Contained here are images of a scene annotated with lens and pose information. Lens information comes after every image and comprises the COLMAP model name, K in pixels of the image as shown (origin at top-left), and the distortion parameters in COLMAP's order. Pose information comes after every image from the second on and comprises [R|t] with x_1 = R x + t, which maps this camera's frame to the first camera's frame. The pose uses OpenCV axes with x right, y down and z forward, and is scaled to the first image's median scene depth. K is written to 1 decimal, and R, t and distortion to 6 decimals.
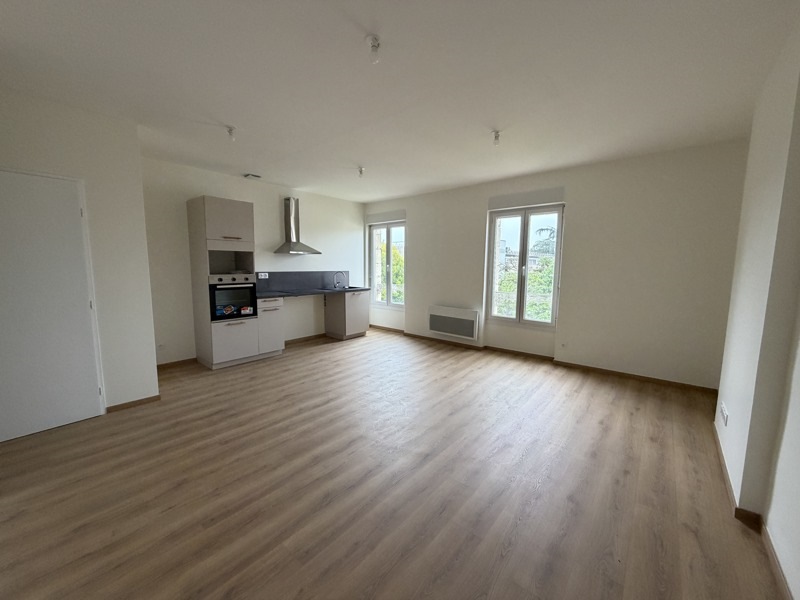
lens RADIAL K [[322.8, 0, 400.0], [0, 322.8, 300.0], [0, 0, 1]] dist [0.000064, -0.000193]
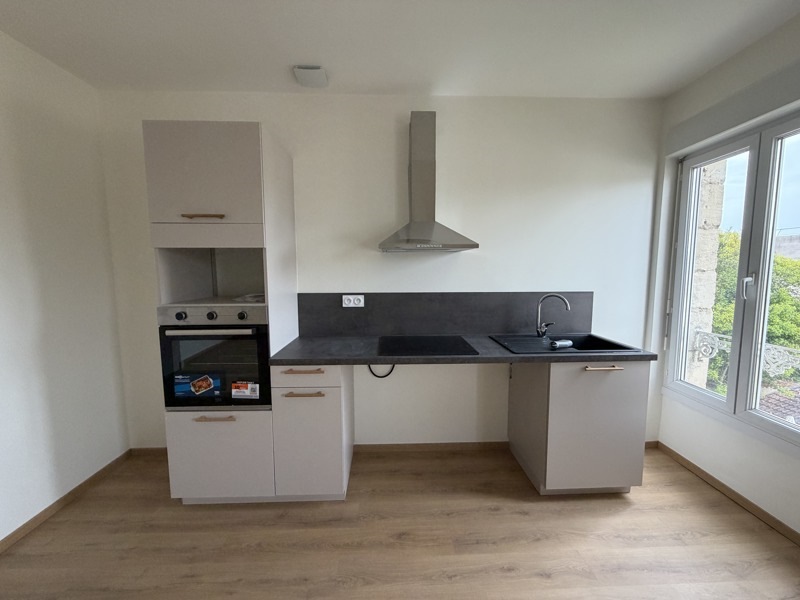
lens RADIAL K [[322.8, 0, 400.0], [0, 322.8, 300.0], [0, 0, 1]] dist [0.000064, -0.000193]
pose [[0.659805, 0.053269, -0.749547, -0.032486], [-0.070791, 0.997454, 0.008572, -0.089692], [0.748095, 0.047406, 0.661896, 0.767997]]
